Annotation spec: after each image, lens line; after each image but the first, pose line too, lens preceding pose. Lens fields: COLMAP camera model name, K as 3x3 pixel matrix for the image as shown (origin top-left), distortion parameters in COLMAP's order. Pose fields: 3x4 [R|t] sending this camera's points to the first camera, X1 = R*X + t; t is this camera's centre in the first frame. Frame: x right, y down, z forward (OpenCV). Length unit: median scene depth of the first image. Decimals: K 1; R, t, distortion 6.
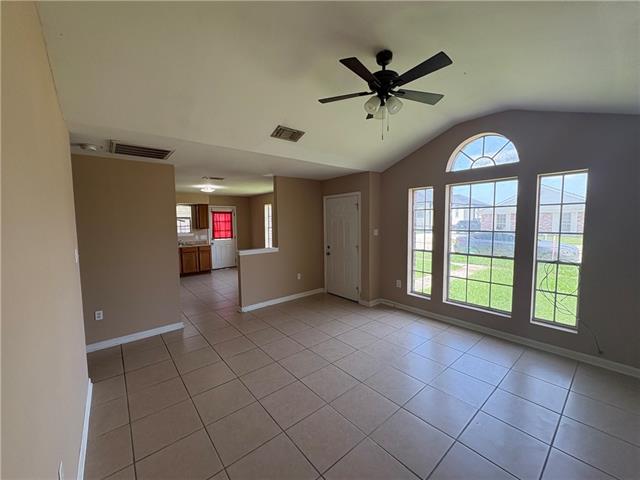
lens RADIAL K [[254.4, 0, 321.1], [0, 254.4, 238.0], [0, 0, 1]] dist [-0.001990, -0.000054]
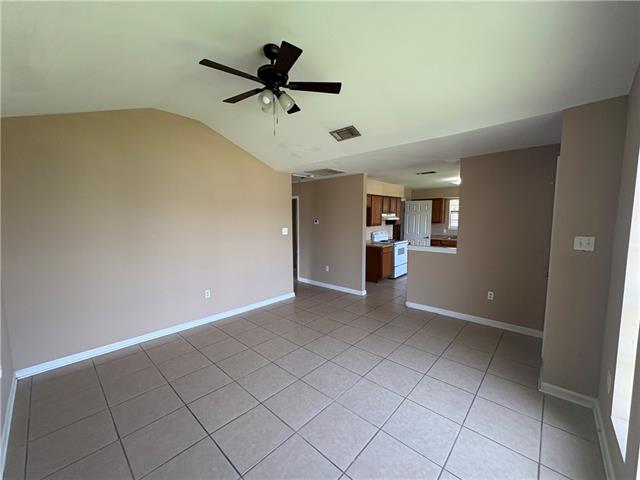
lens RADIAL K [[254.4, 0, 321.9], [0, 254.4, 242.2], [0, 0, 1]] dist [-0.001990, -0.000054]
pose [[0.134766, 0.114462, -0.984244, 0.350144], [-0.064478, 0.992213, 0.106561, -0.026850], [0.988777, 0.049101, 0.141097, 0.291027]]
